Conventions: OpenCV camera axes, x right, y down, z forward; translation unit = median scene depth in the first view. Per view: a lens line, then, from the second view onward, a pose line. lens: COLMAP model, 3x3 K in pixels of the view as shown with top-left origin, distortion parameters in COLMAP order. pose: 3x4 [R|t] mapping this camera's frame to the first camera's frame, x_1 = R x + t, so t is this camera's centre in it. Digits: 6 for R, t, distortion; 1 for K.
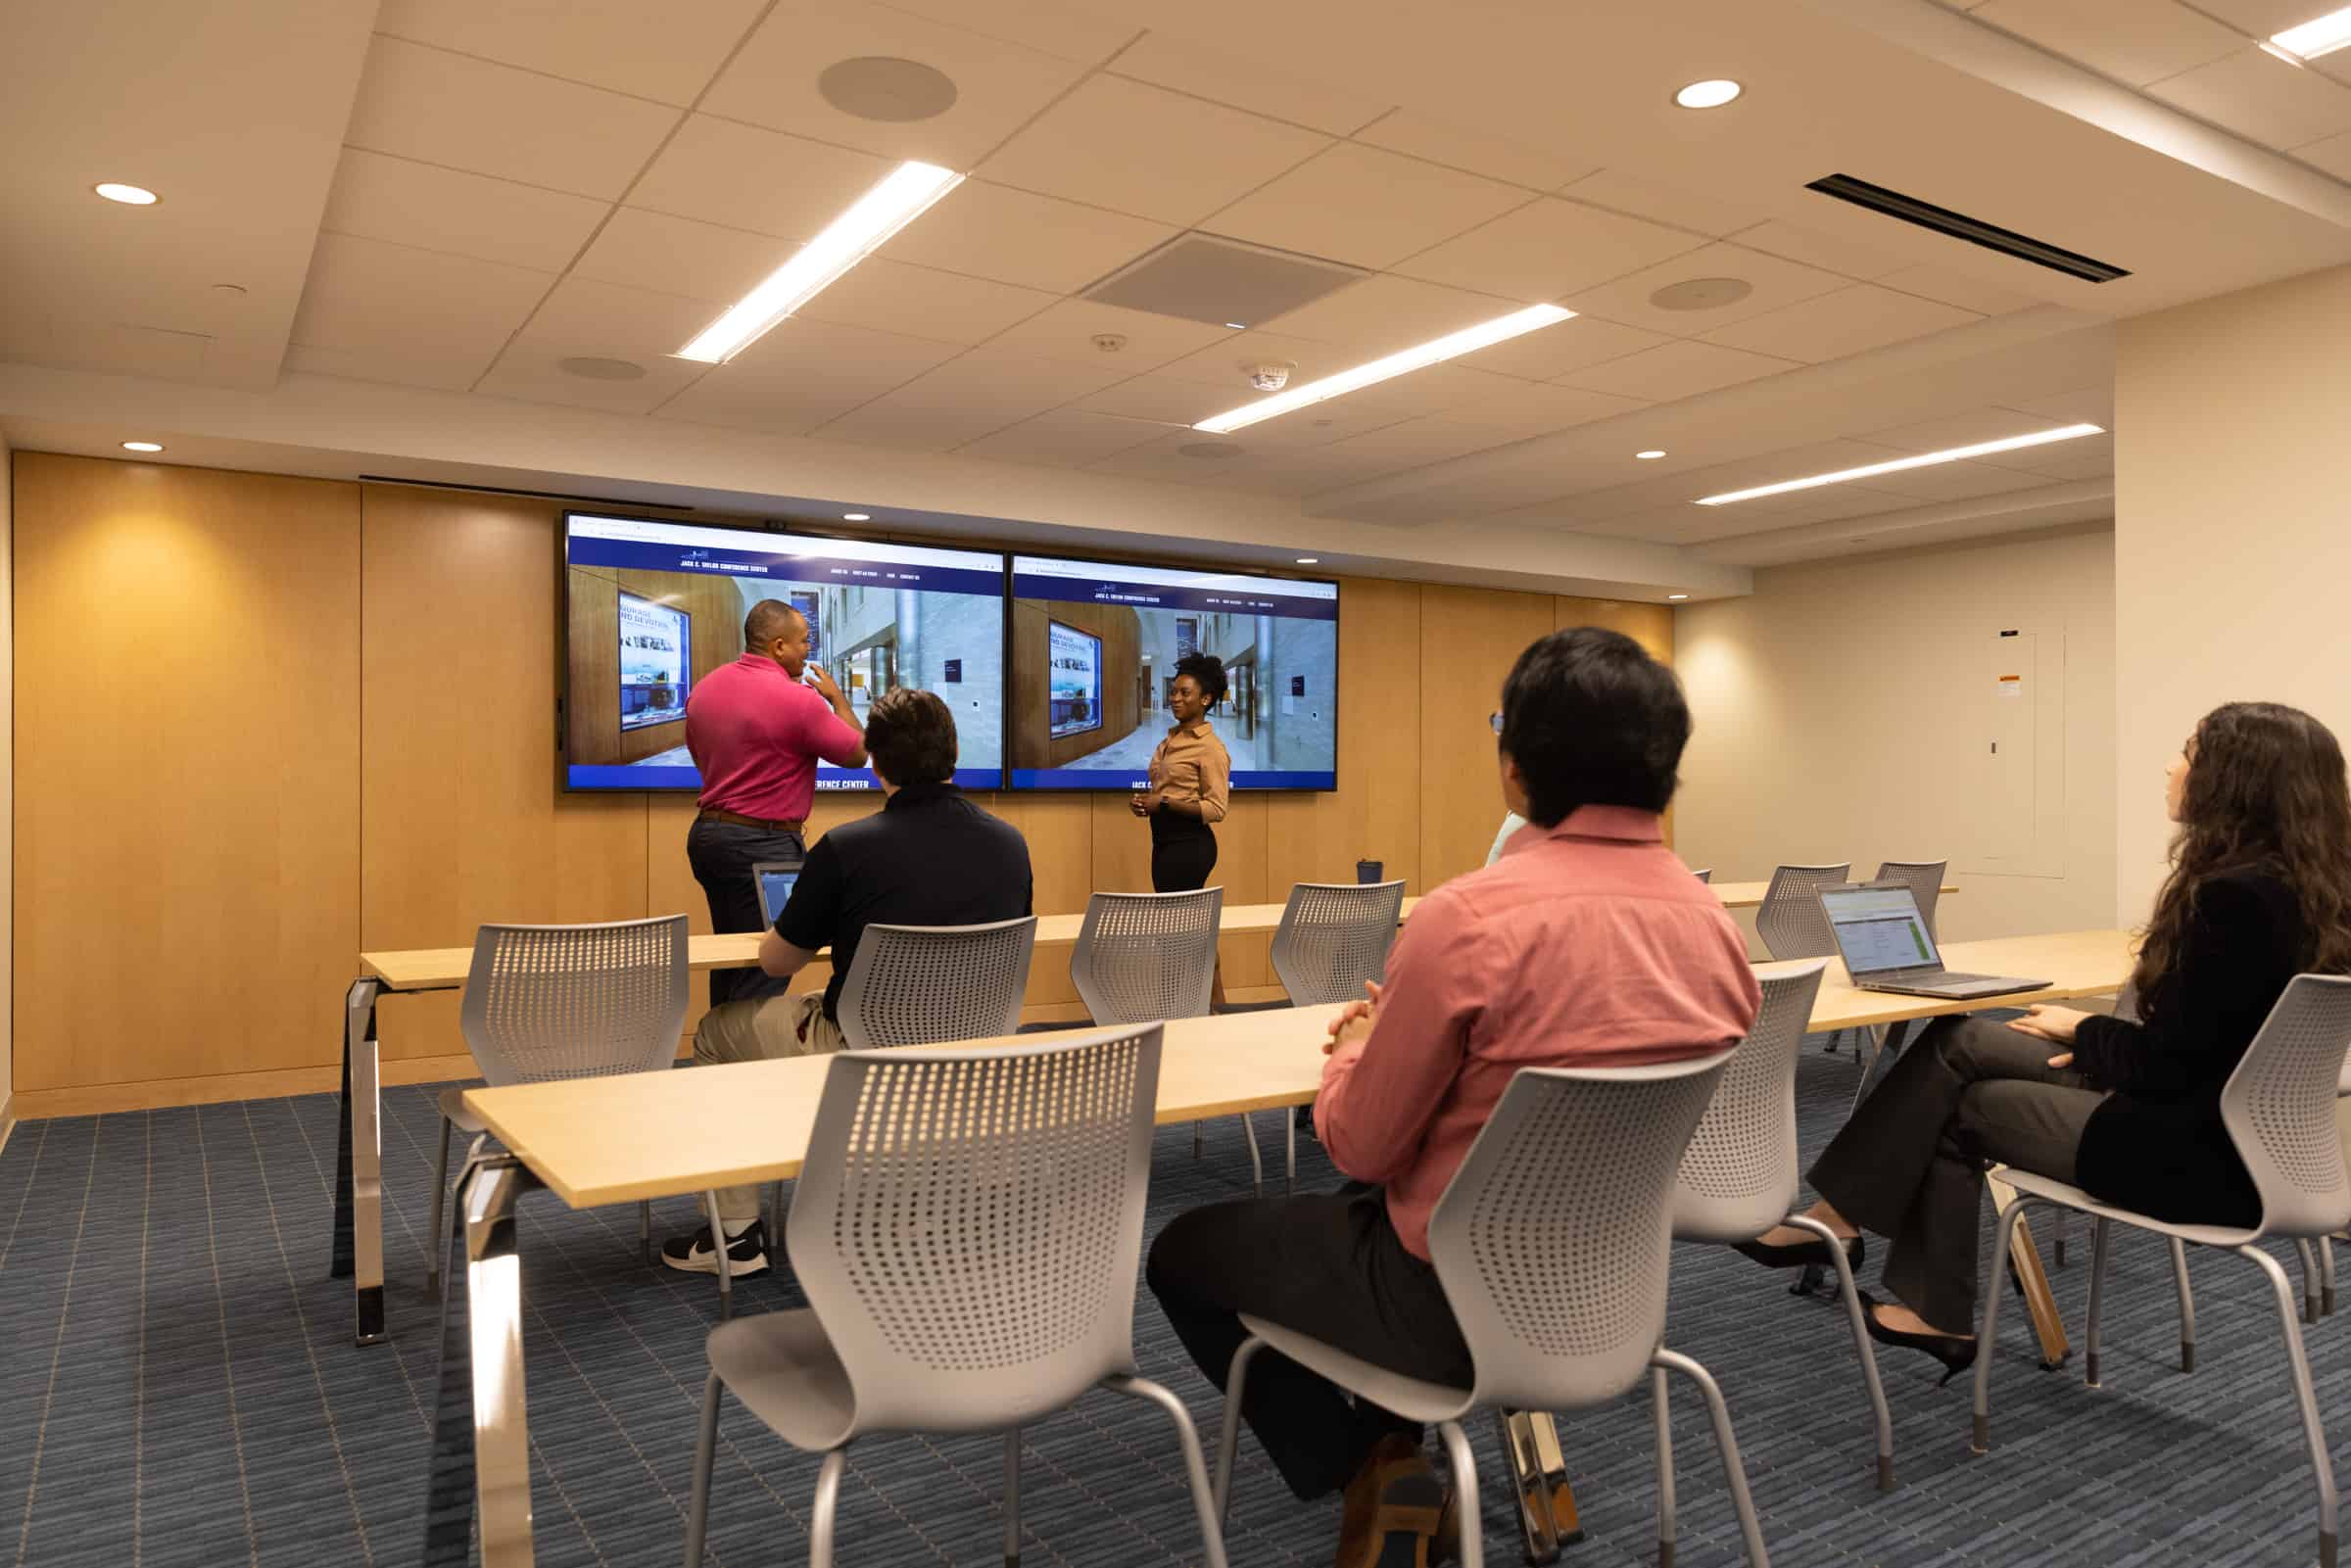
lens RADIAL K [[1553.6, 0, 1175.5], [0, 1553.6, 784.0], [0, 0, 1]] dist [0.011579, -0.001395]
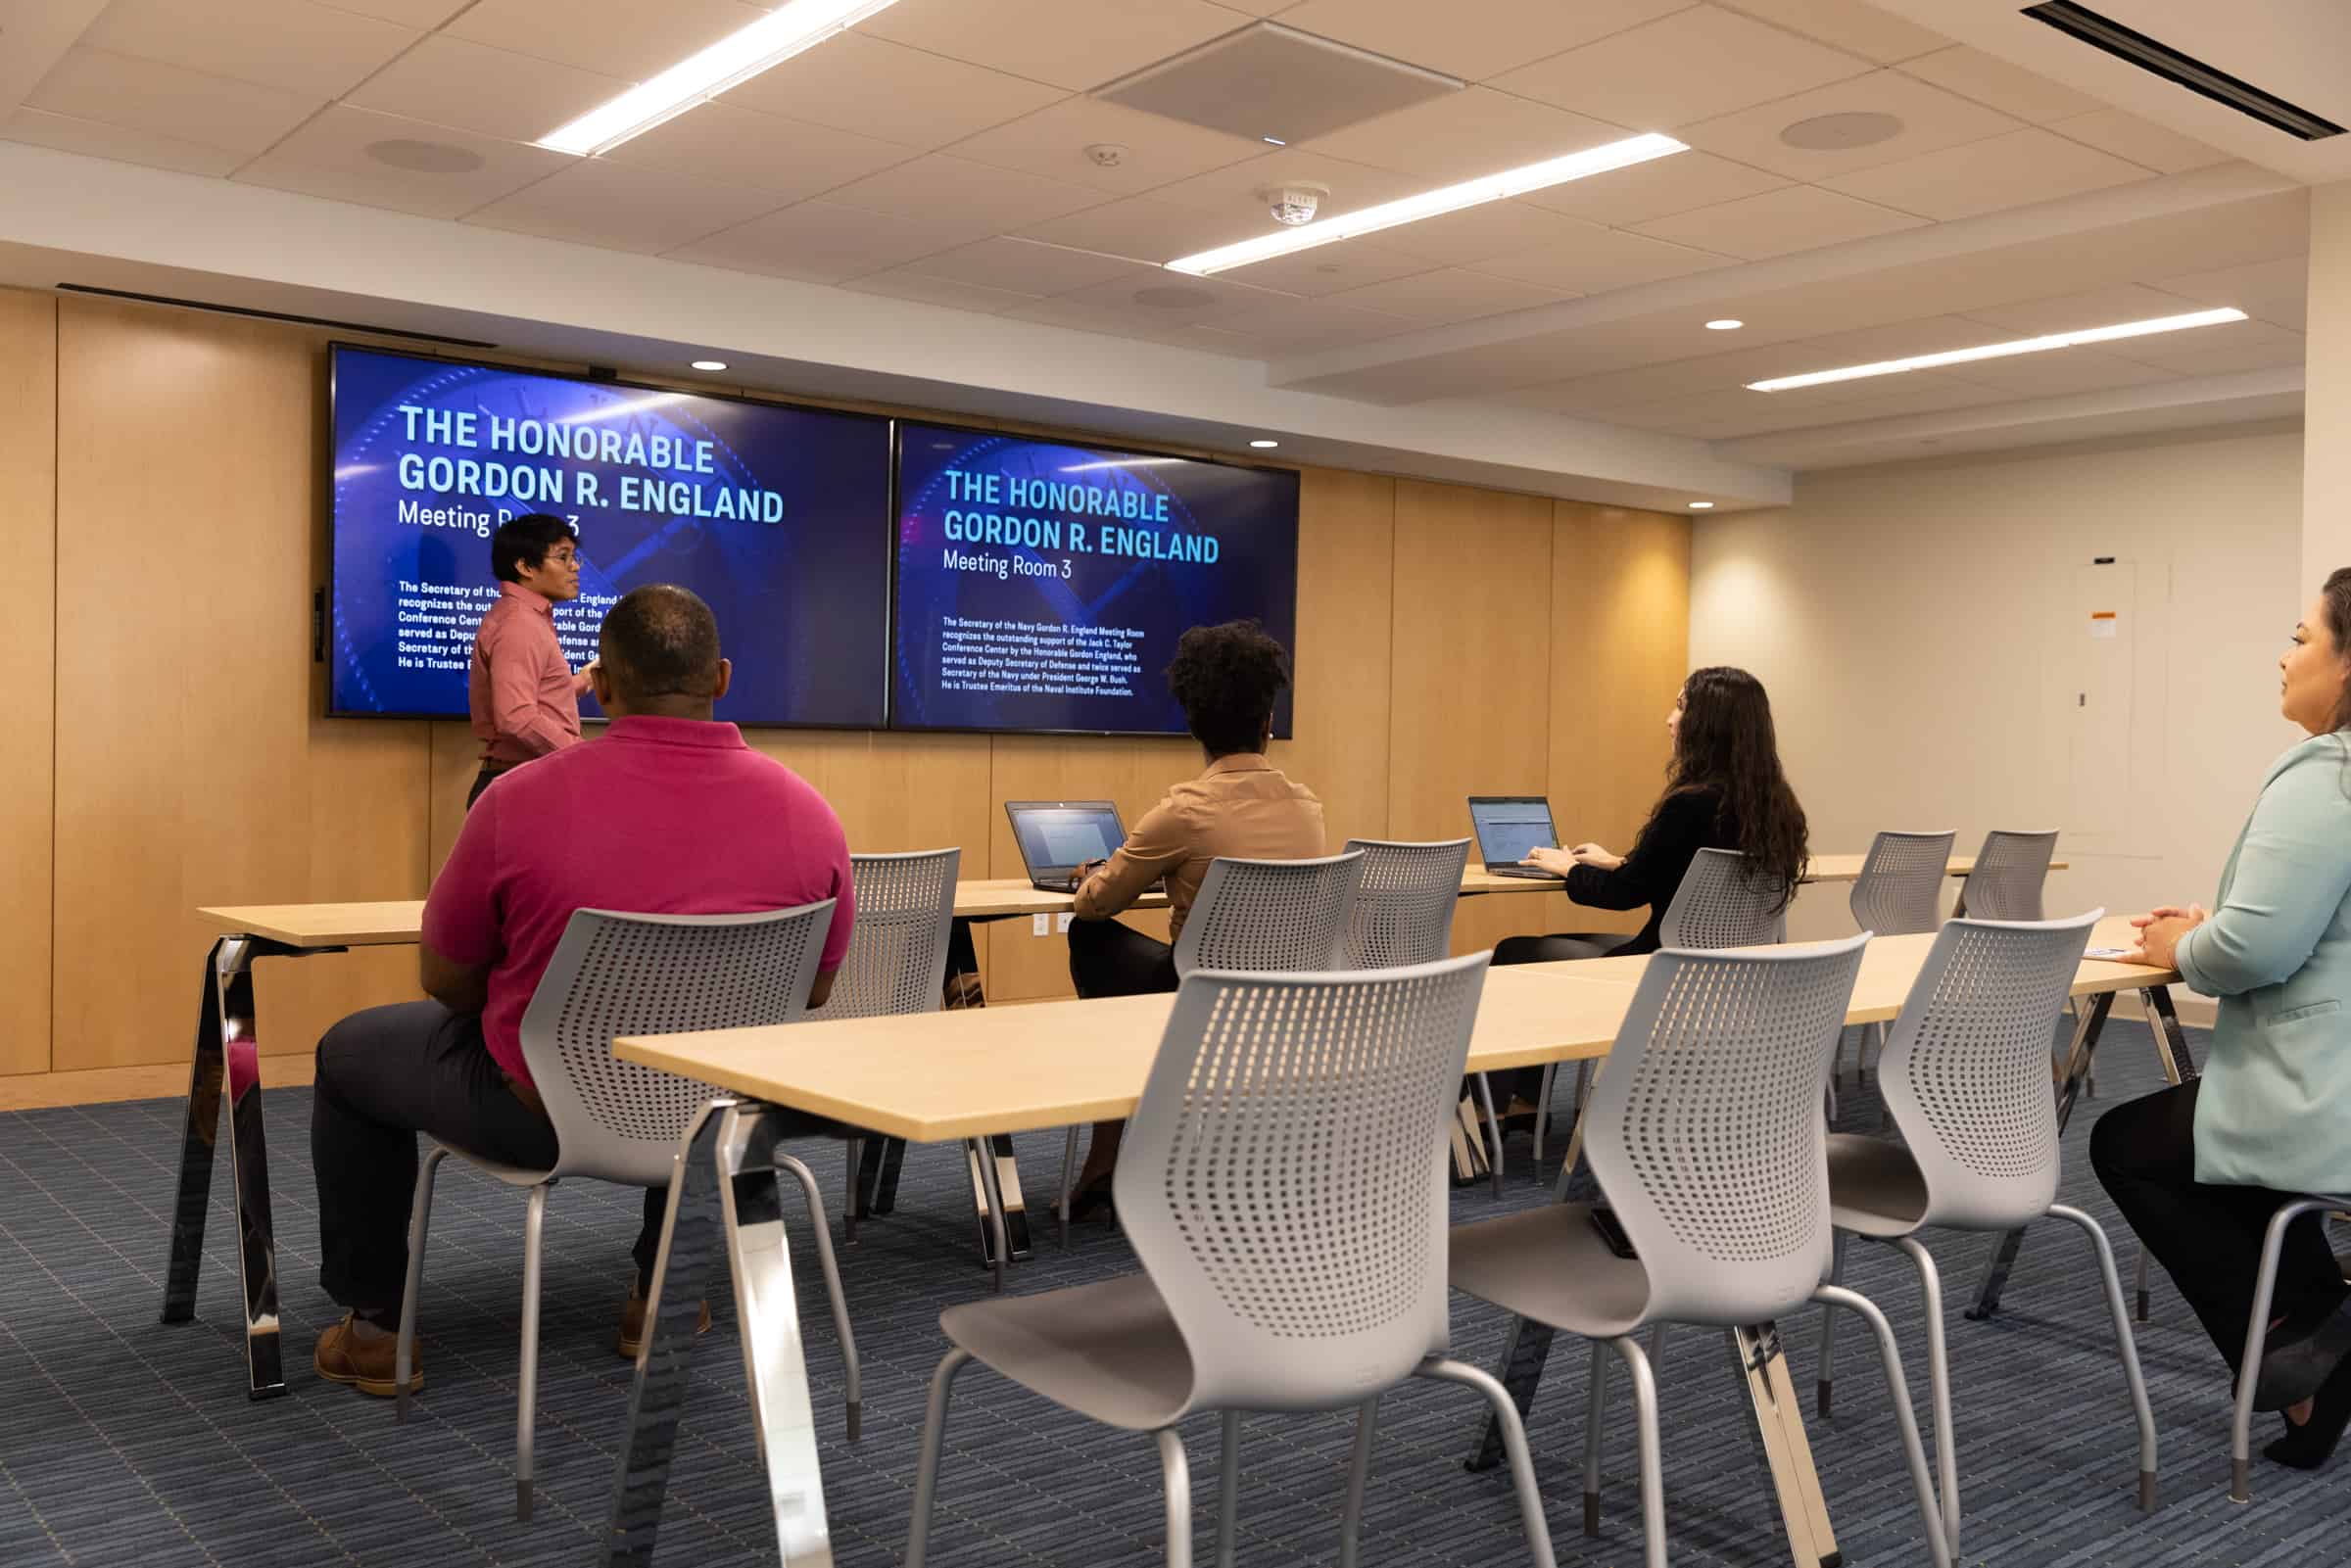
lens RADIAL K [[2054.2, 0, 1175.5], [0, 2054.2, 784.0], [0, 0, 1]] dist [-0.001901, 0.023564]
pose [[0.994114, 0.014655, 0.107339, -0.167097], [-0.016794, 0.999678, 0.019046, 0.021646], [-0.107025, -0.020737, 0.994040, -0.067389]]
